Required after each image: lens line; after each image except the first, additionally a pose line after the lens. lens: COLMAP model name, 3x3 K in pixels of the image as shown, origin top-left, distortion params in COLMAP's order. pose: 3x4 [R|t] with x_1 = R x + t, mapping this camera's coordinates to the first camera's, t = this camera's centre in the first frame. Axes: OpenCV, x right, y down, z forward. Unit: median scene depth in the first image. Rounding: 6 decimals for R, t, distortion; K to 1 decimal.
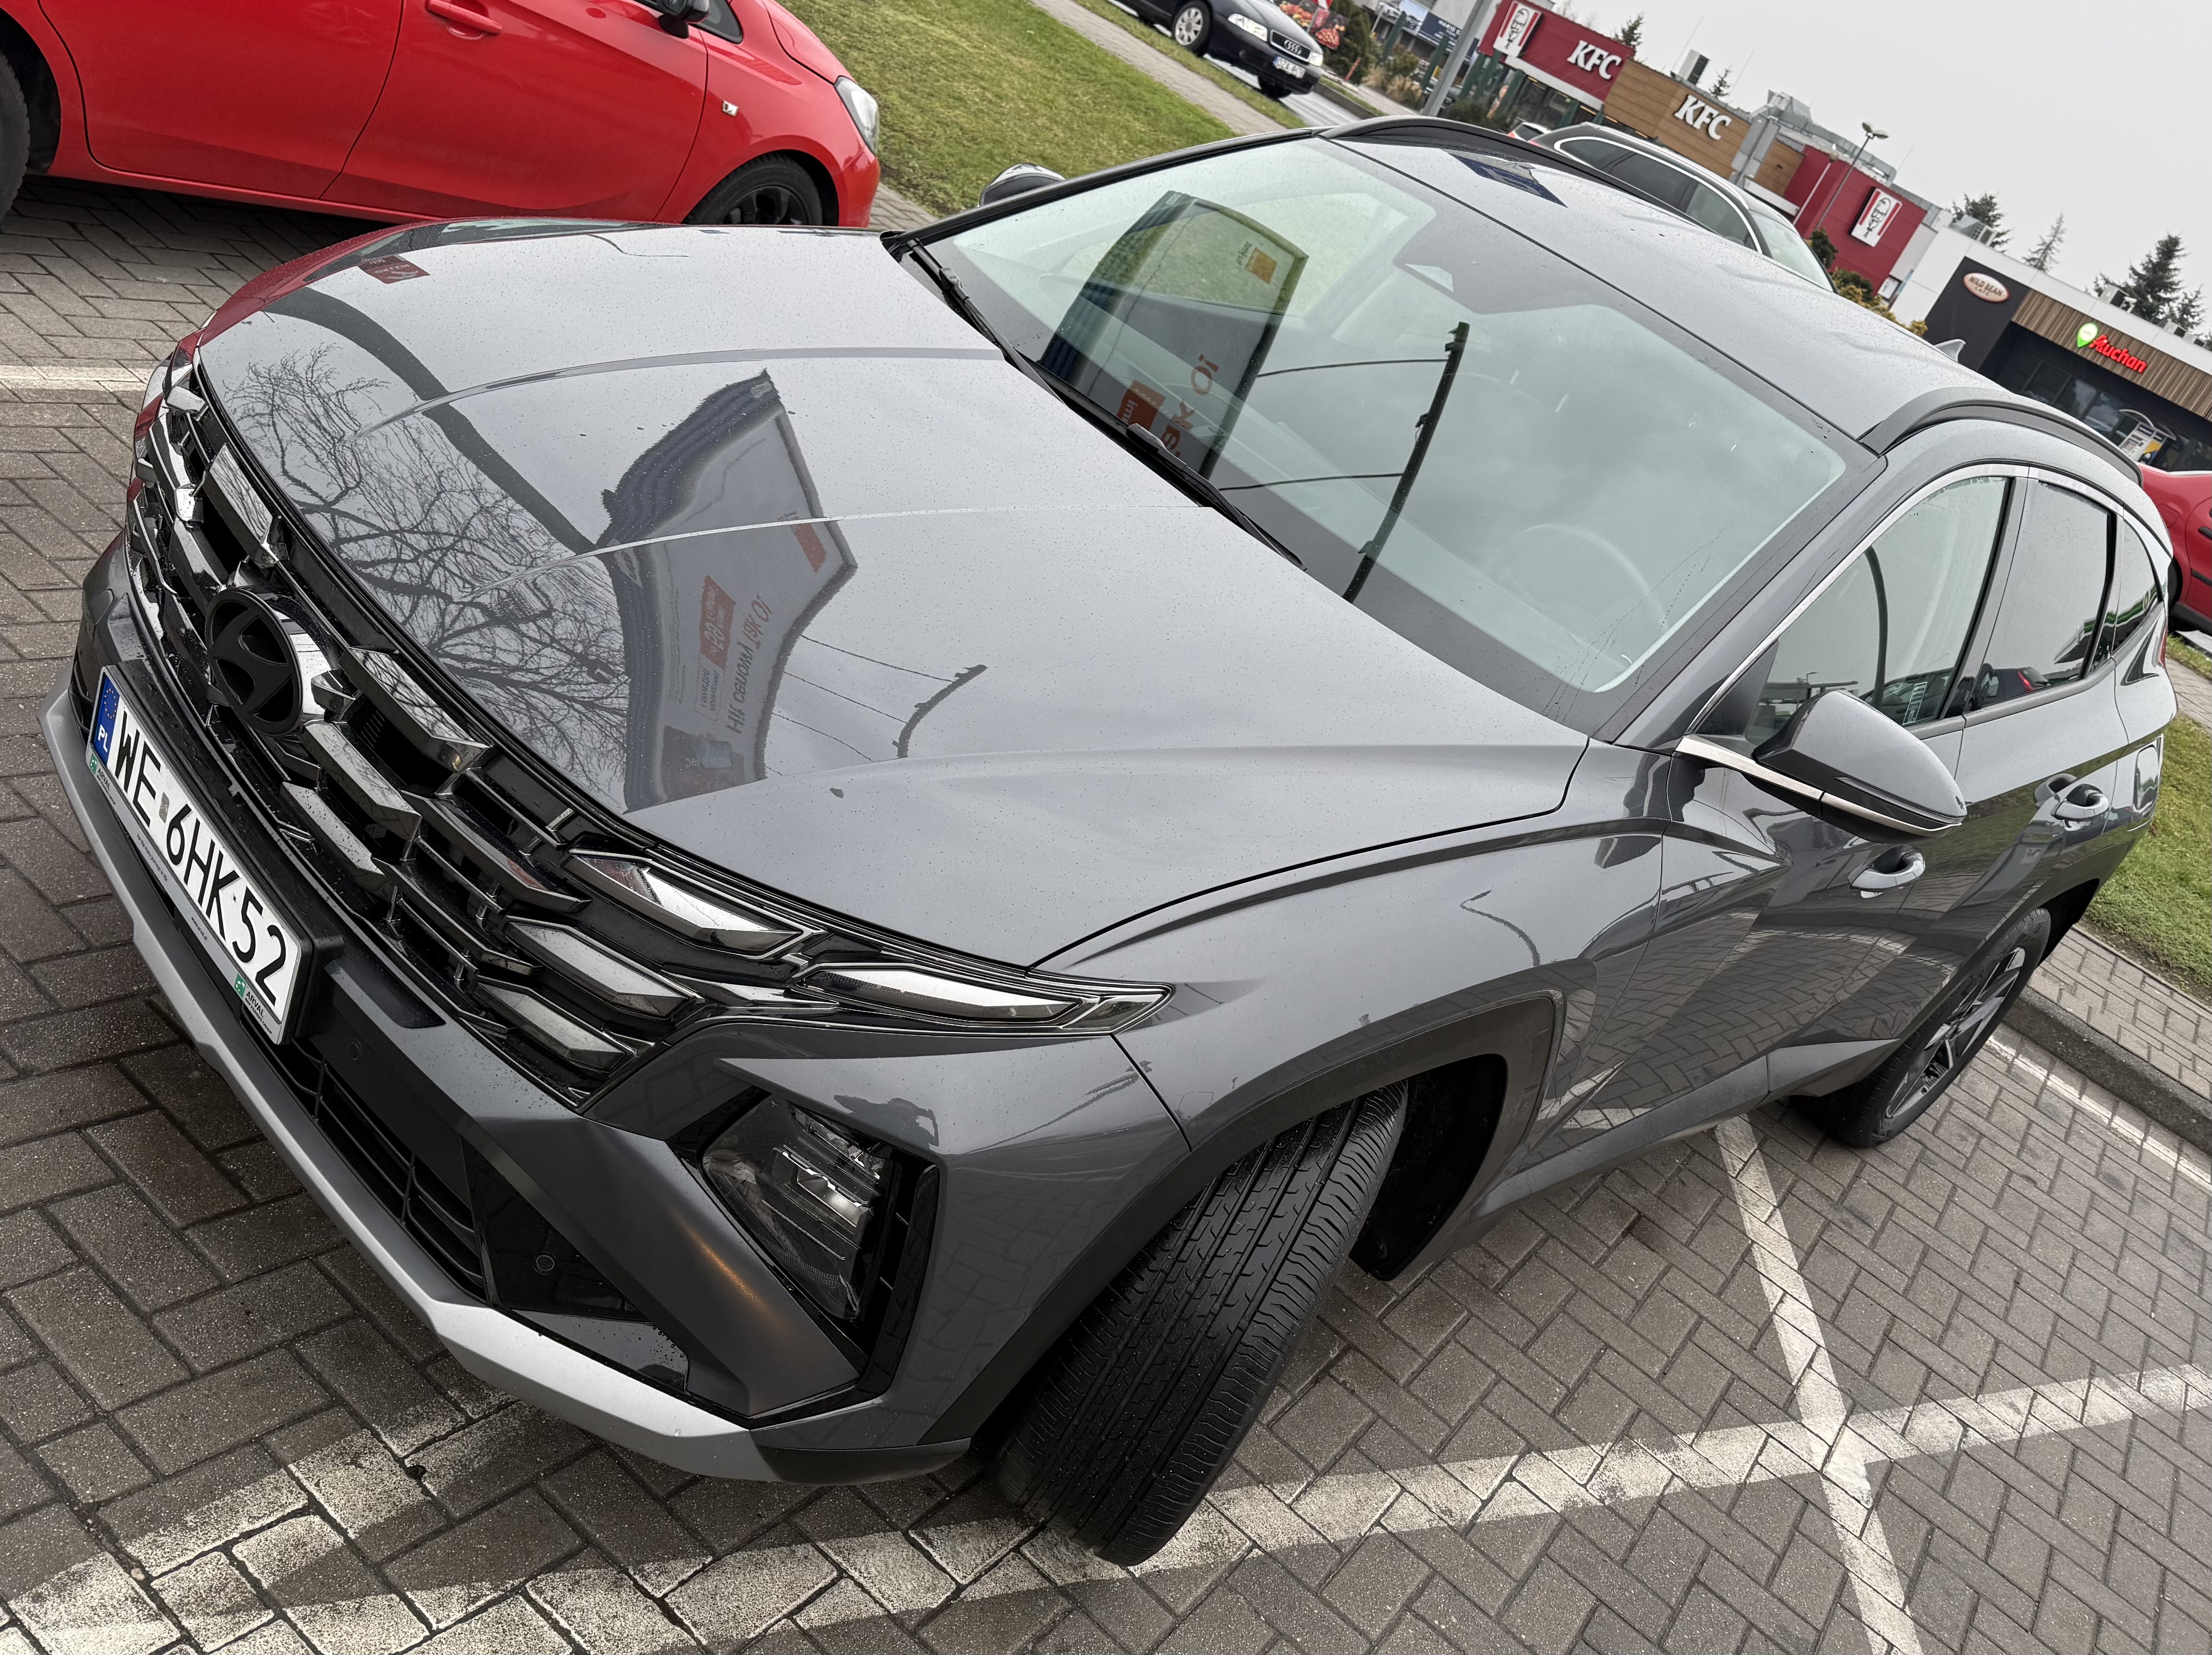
lens RADIAL K [[1545.5, 0, 1106.0], [0, 1545.5, 827.5], [0, 0, 1]] dist [0.062325, -0.067279]
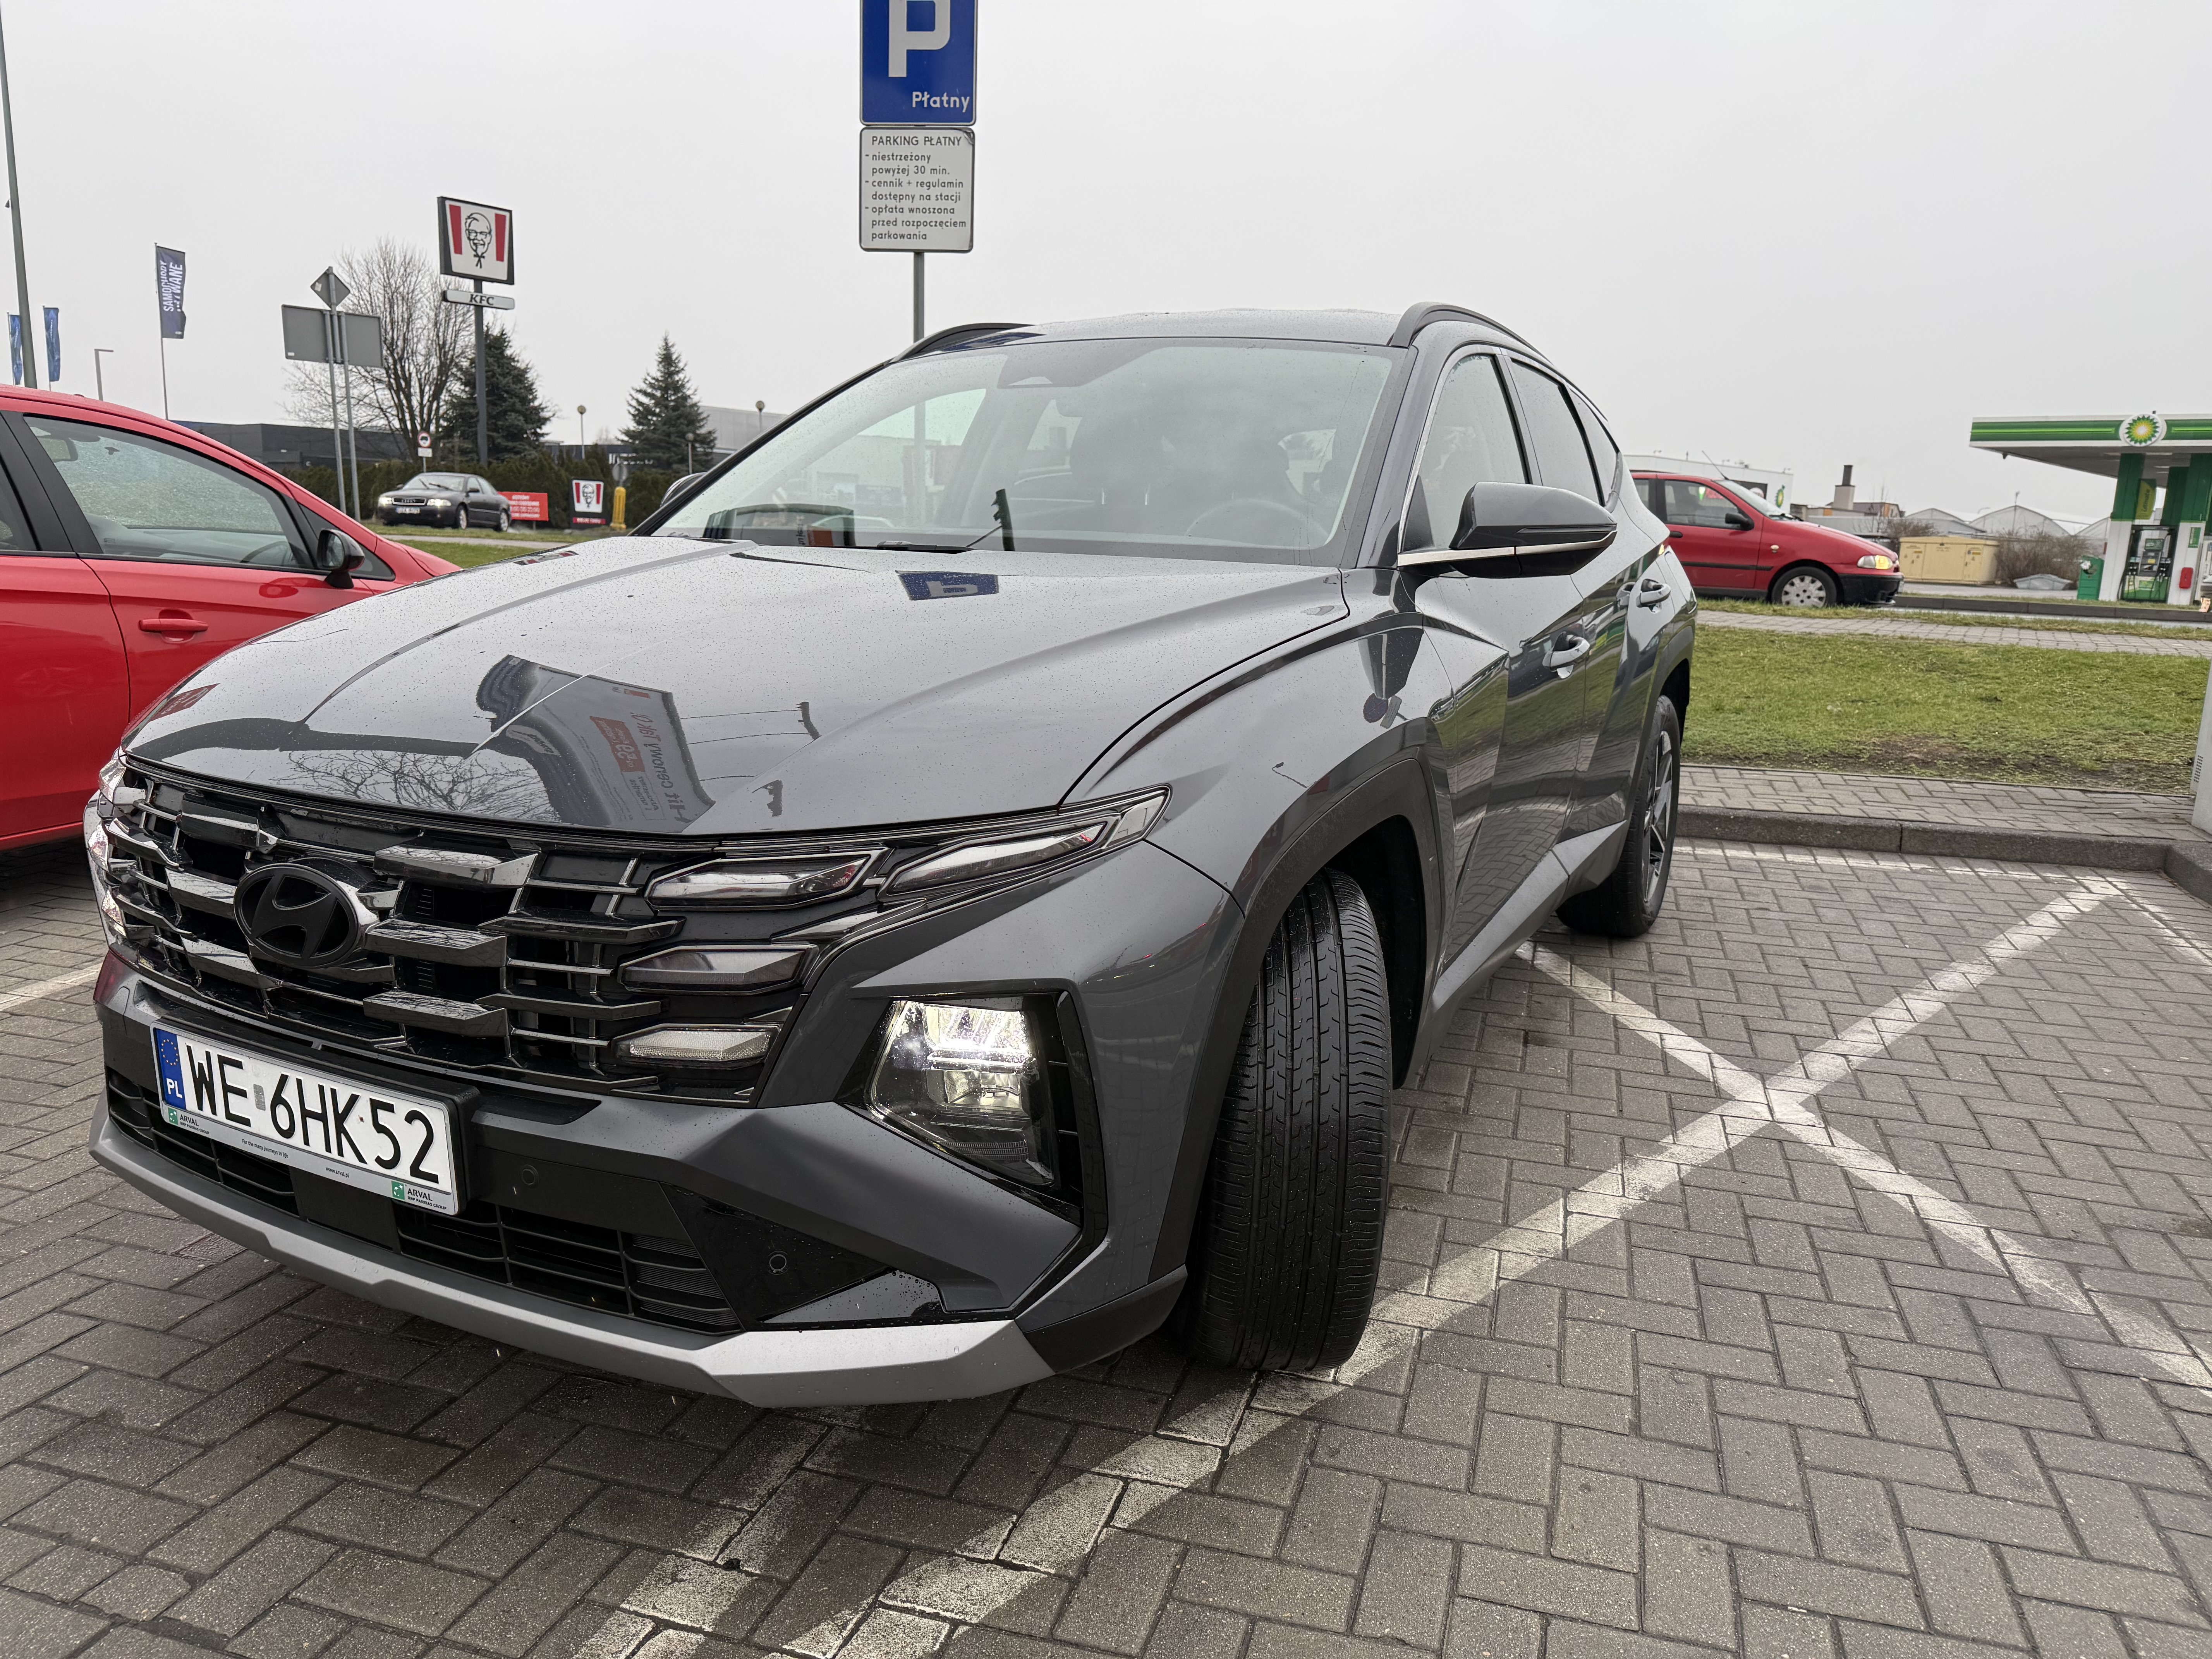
lens RADIAL K [[1295.1, 0, 1000.9], [0, 1295.1, 900.9], [0, 0, 1]] dist [0.063746, -0.072312]
pose [[0.890797, -0.435549, 0.129527, -0.191232], [0.450464, 0.883884, -0.125822, 0.200567], [-0.059685, 0.170429, 0.983561, 0.050132]]
